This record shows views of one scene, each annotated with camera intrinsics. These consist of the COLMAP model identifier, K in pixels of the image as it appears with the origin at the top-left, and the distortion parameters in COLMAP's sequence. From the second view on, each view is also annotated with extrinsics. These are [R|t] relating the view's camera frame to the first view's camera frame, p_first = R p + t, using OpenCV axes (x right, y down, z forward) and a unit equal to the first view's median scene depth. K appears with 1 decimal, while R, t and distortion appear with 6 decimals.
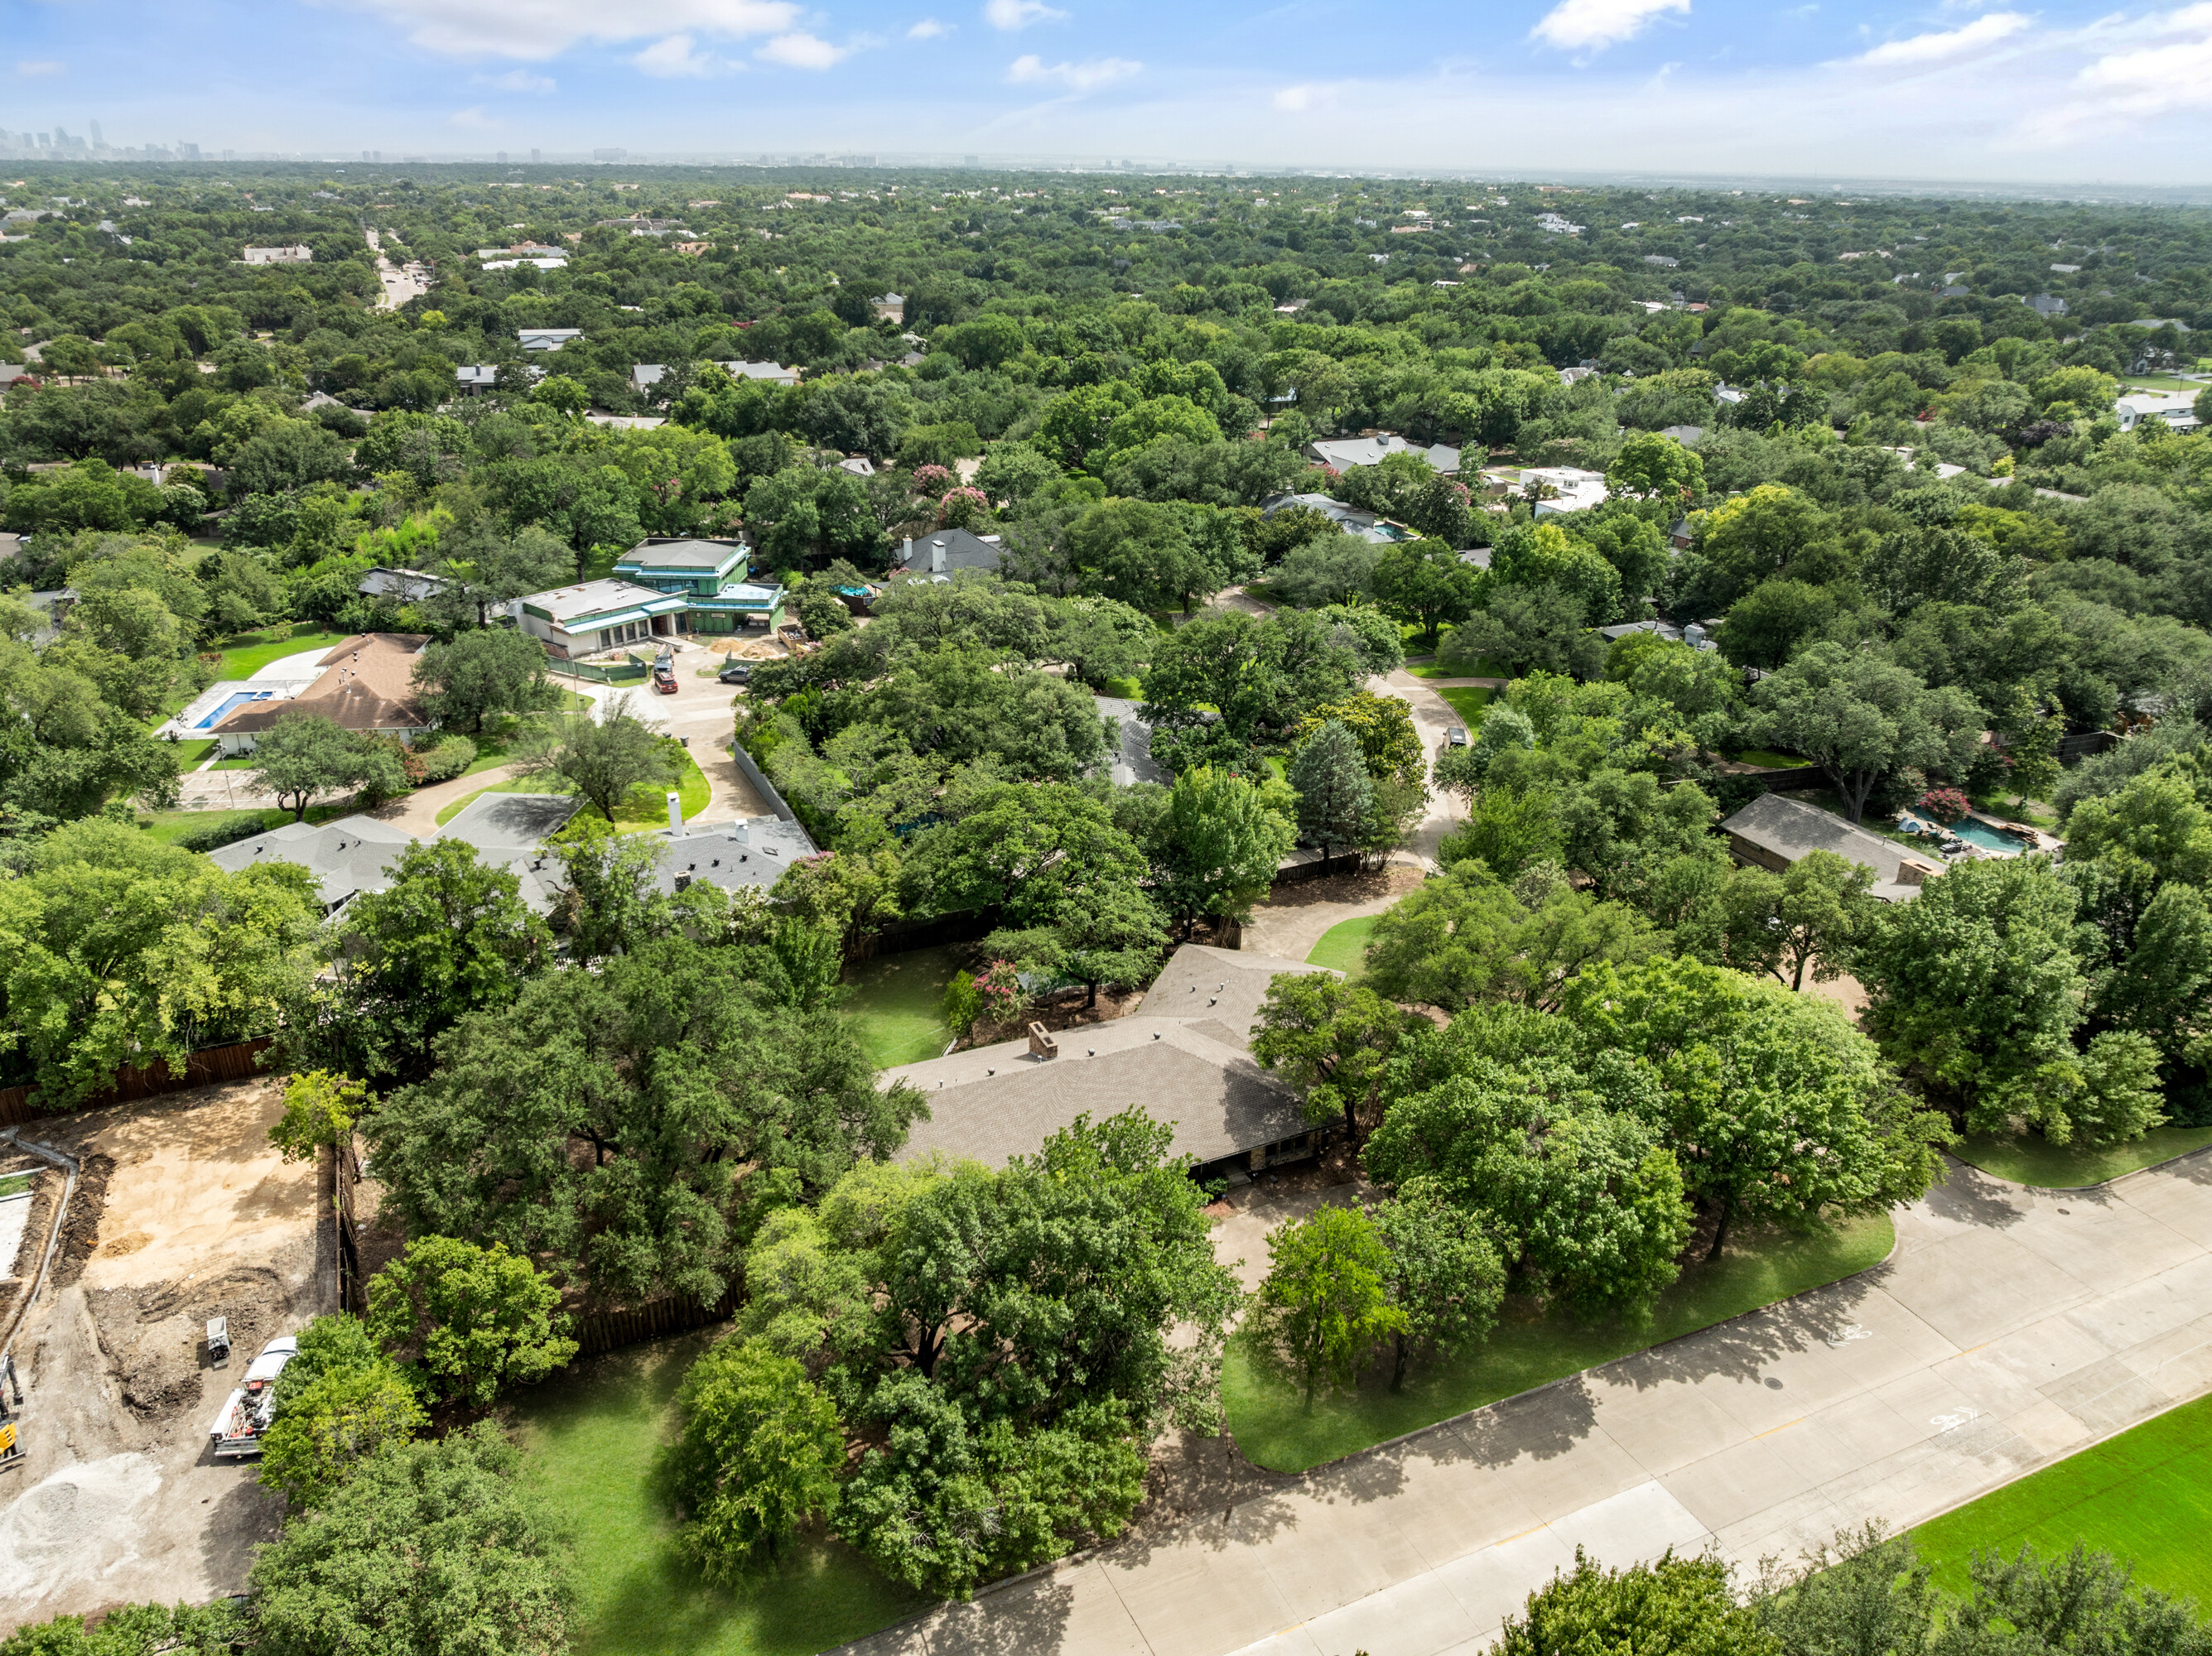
lens RADIAL K [[1526.5, 0, 1105.9], [0, 1526.5, 850.0], [0, 0, 1]] dist [-0.028396, -0.008859]
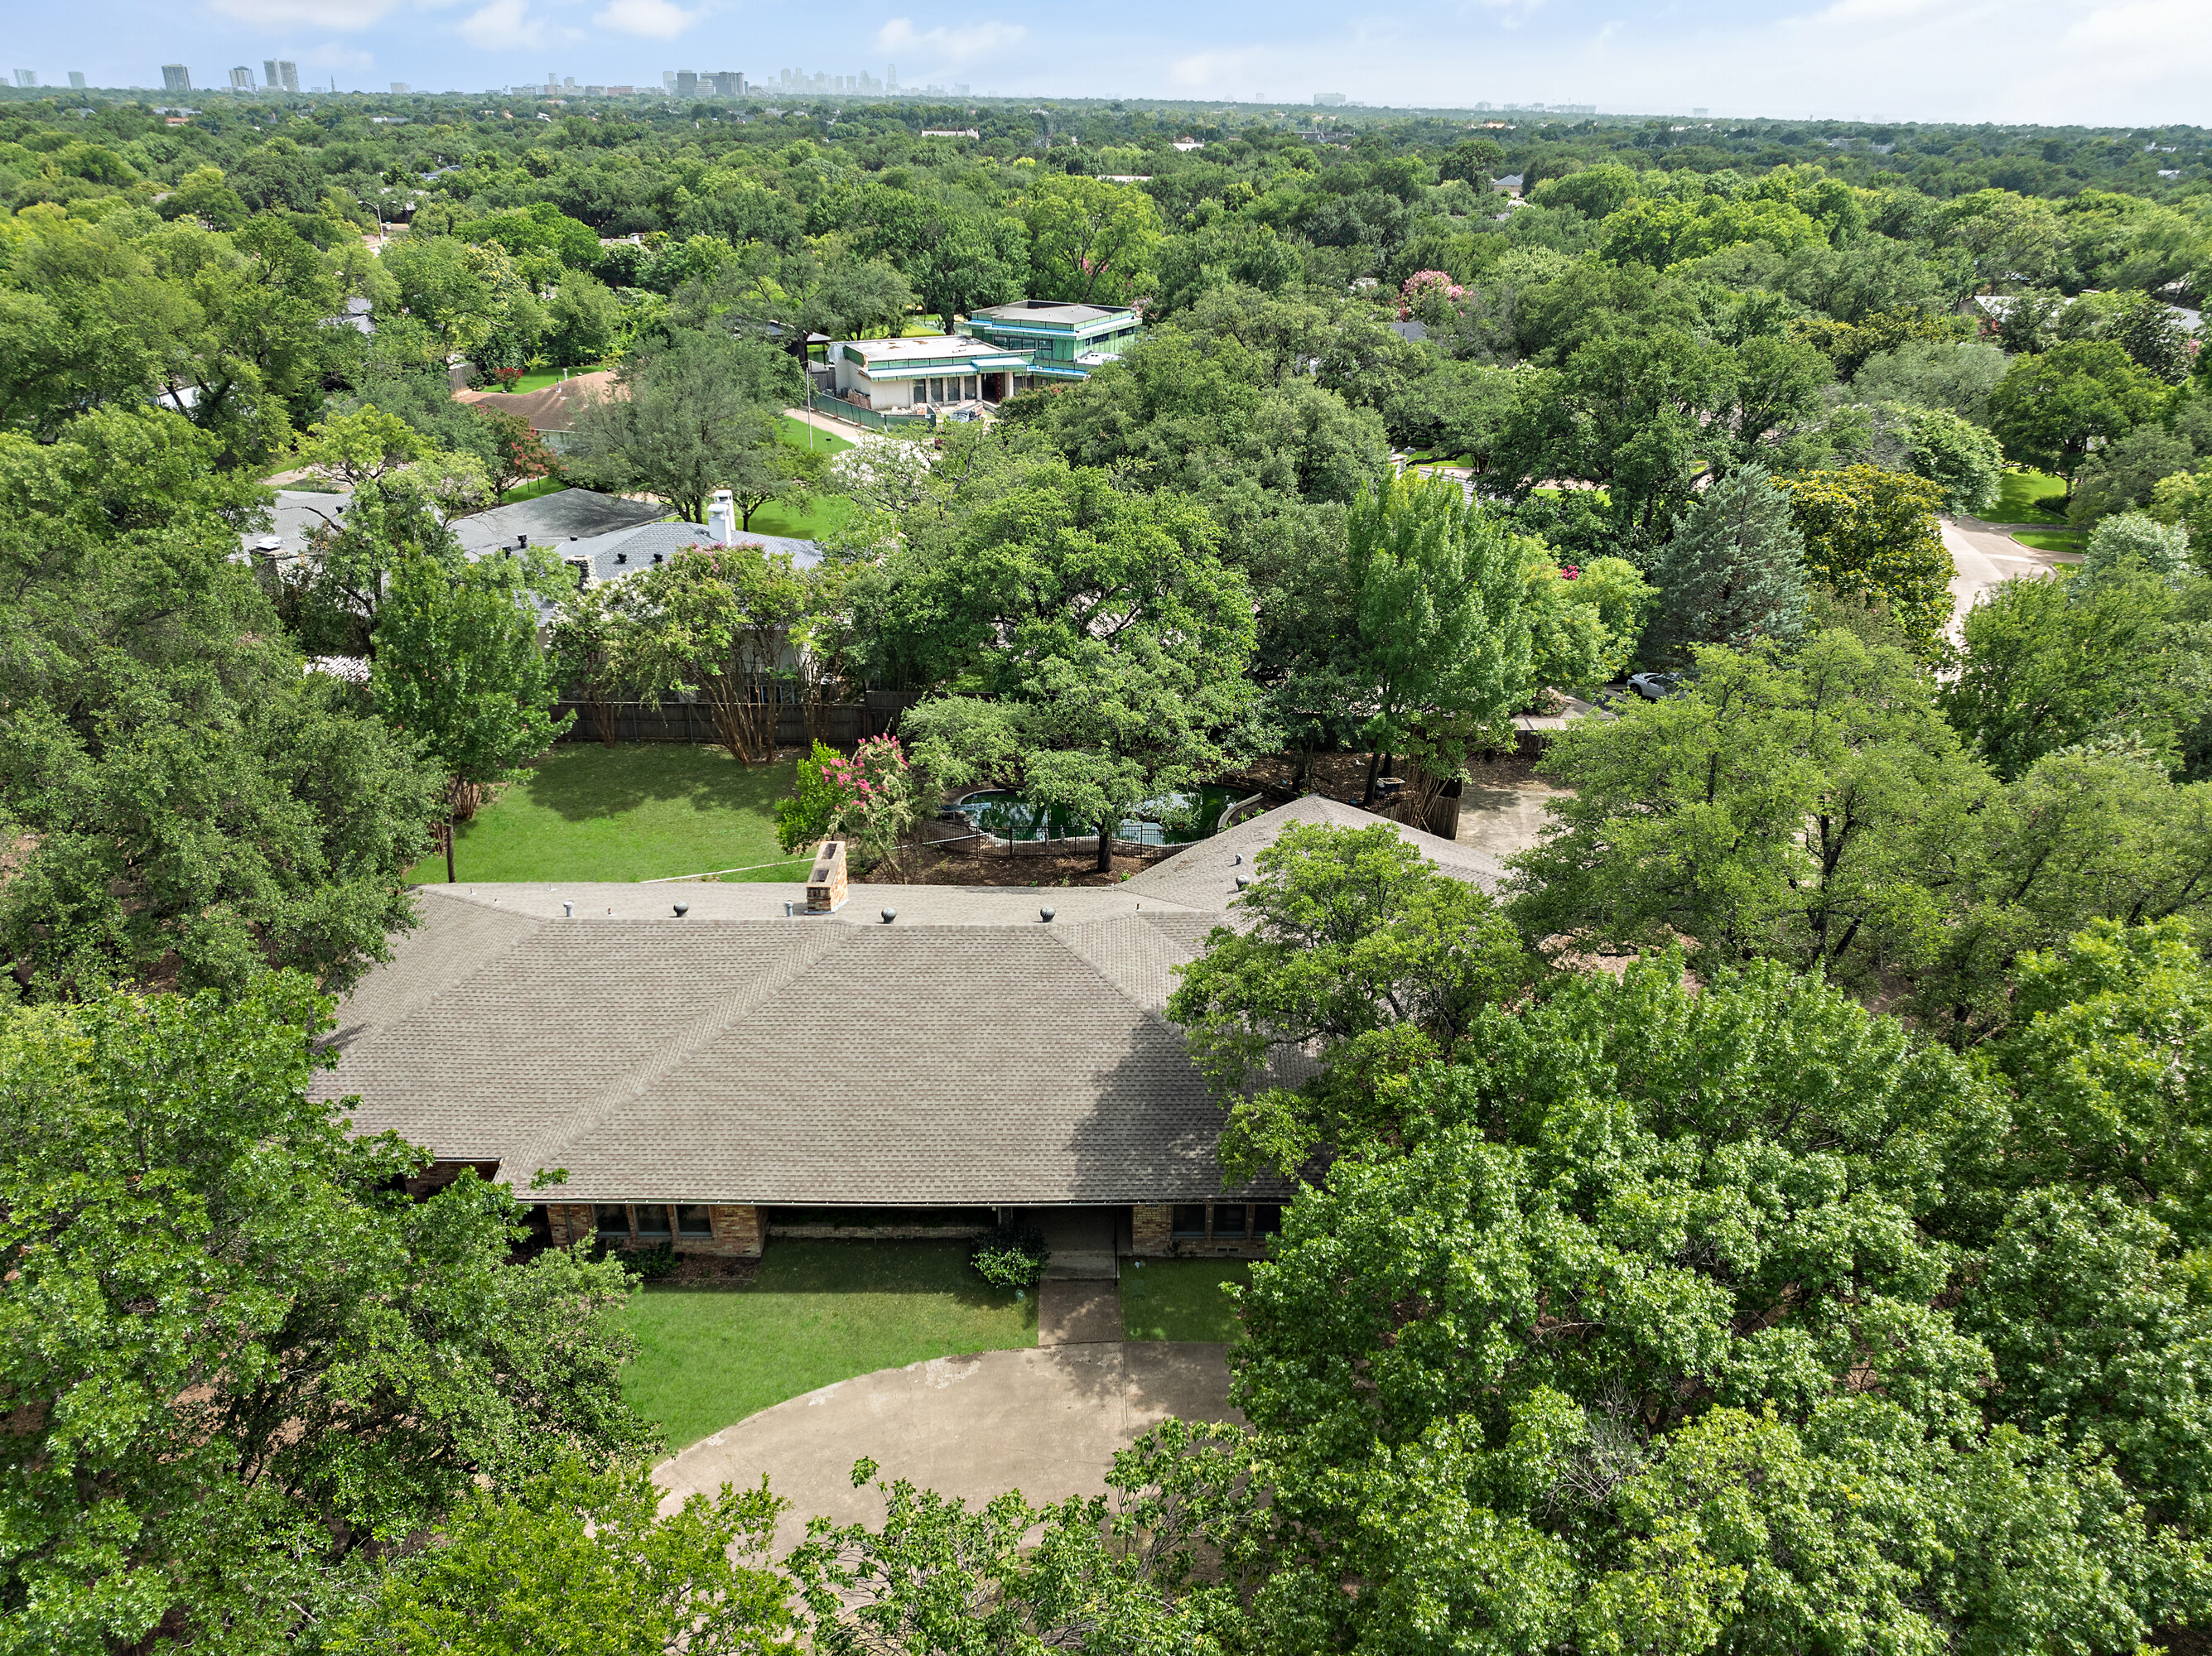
lens RADIAL K [[1549.0, 0, 1106.0], [0, 1549.0, 828.0], [0, 0, 1]] dist [-0.045827, 0.022502]
pose [[0.914432, 0.175925, -0.364506, 0.100877], [-0.170187, 0.984238, 0.048087, 0.032512], [0.367220, 0.018062, 0.929959, 0.263073]]
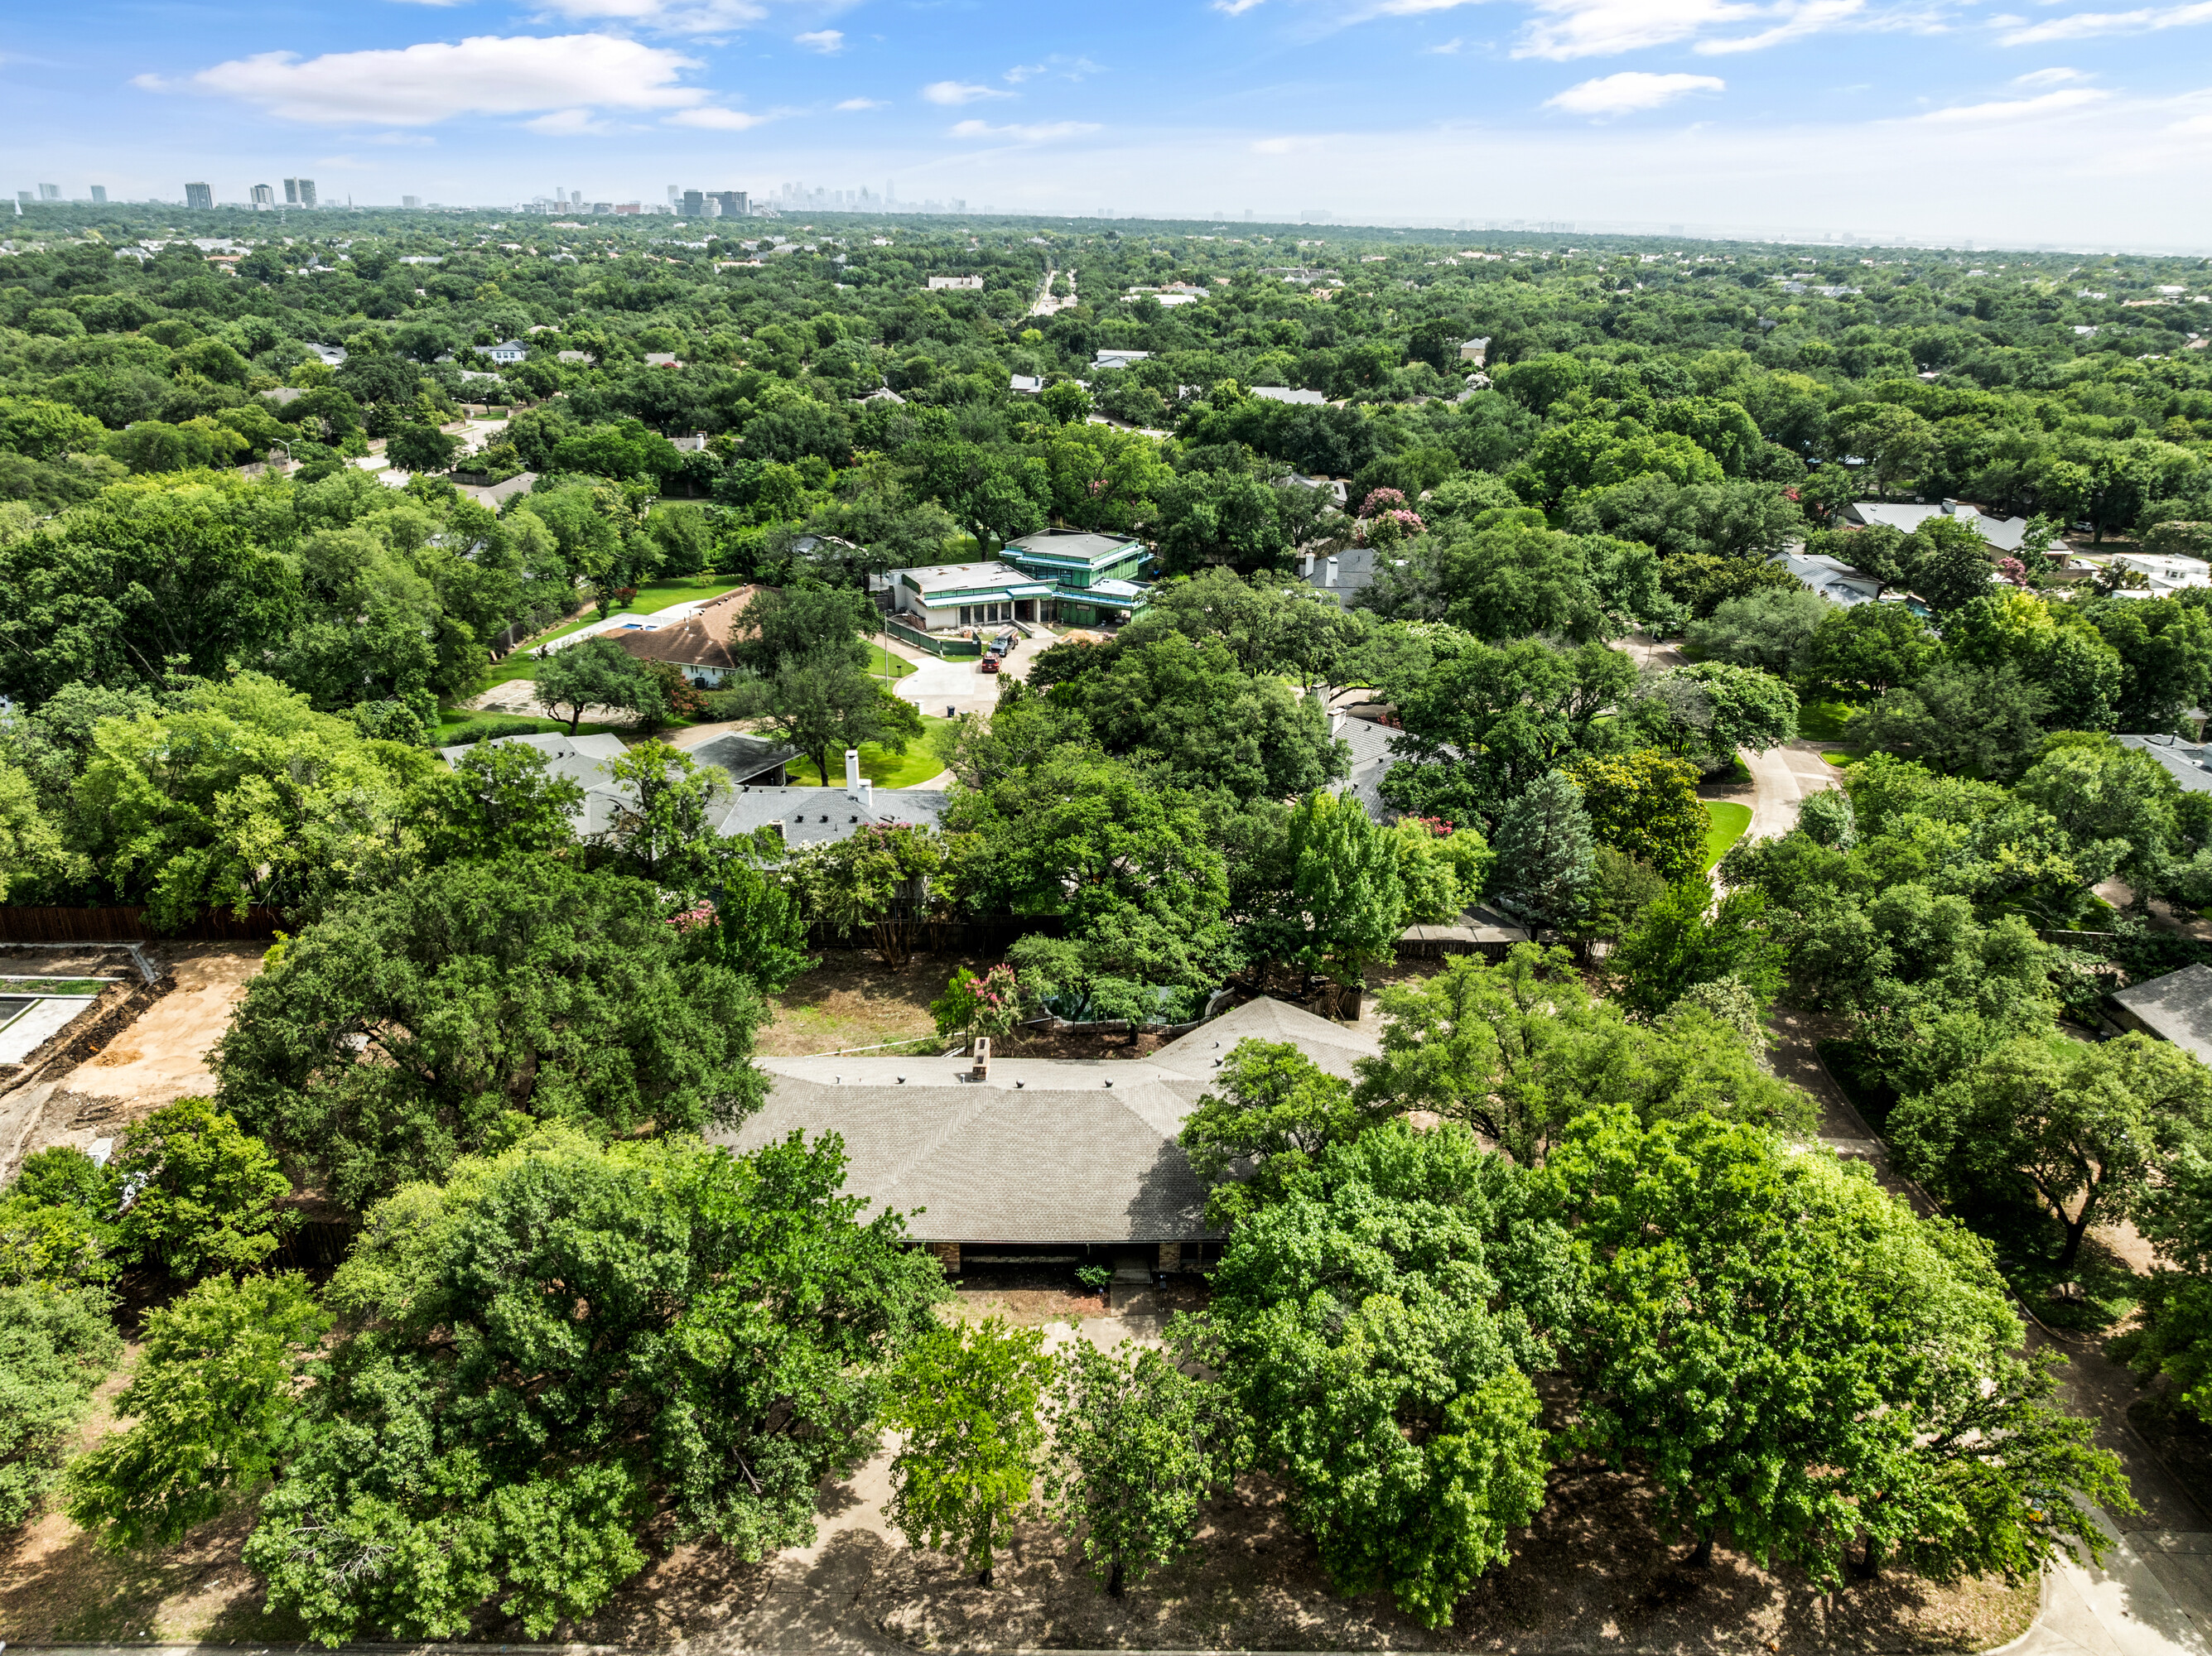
lens RADIAL K [[1526.5, 0, 1105.9], [0, 1526.5, 850.0], [0, 0, 1]] dist [-0.028396, -0.008859]
pose [[0.915960, 0.159043, -0.368405, 0.147098], [-0.171926, 0.985107, -0.002179, -0.000340], [0.362572, 0.065334, 0.929663, 0.102631]]
